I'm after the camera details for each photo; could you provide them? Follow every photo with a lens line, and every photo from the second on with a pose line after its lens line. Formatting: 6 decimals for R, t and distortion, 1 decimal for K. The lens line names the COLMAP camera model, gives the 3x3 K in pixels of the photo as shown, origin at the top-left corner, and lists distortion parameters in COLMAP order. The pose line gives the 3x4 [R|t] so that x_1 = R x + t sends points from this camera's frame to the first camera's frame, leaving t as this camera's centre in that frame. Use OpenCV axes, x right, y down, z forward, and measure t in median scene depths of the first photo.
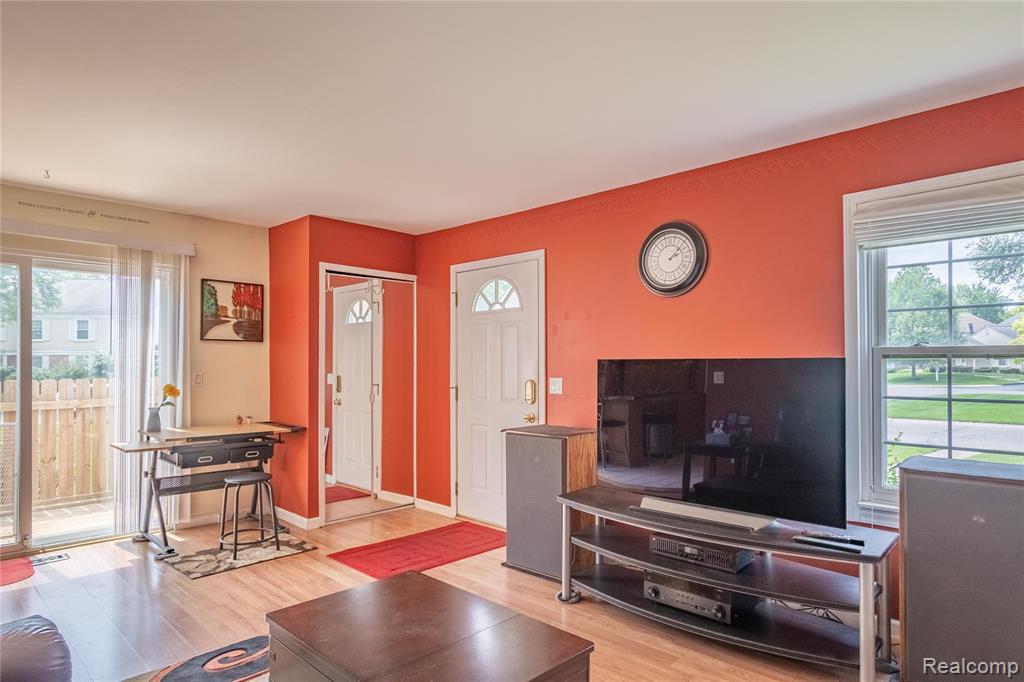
lens RADIAL K [[598.8, 0, 509.7], [0, 598.8, 359.3], [0, 0, 1]] dist [0.007653, -0.002382]
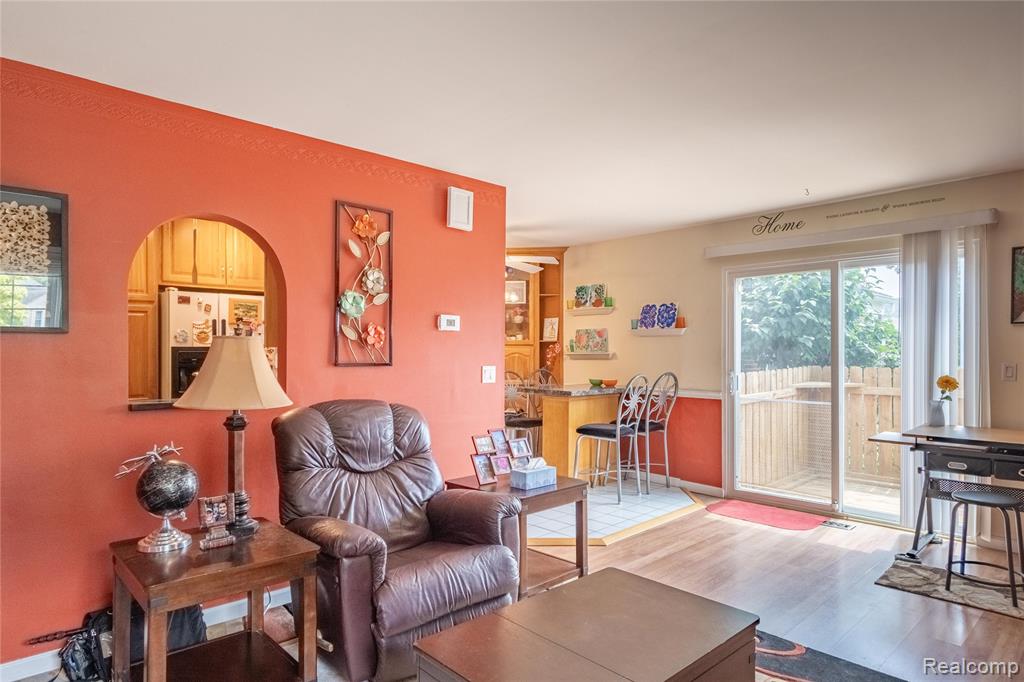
lens RADIAL K [[598.8, 0, 512.9], [0, 598.8, 351.5], [0, 0, 1]] dist [0.007653, -0.002382]
pose [[-0.047188, -0.003251, -0.998881, 0.387246], [0.009095, 0.999952, -0.003684, 0.002901], [0.998845, -0.009259, -0.047156, 0.428854]]
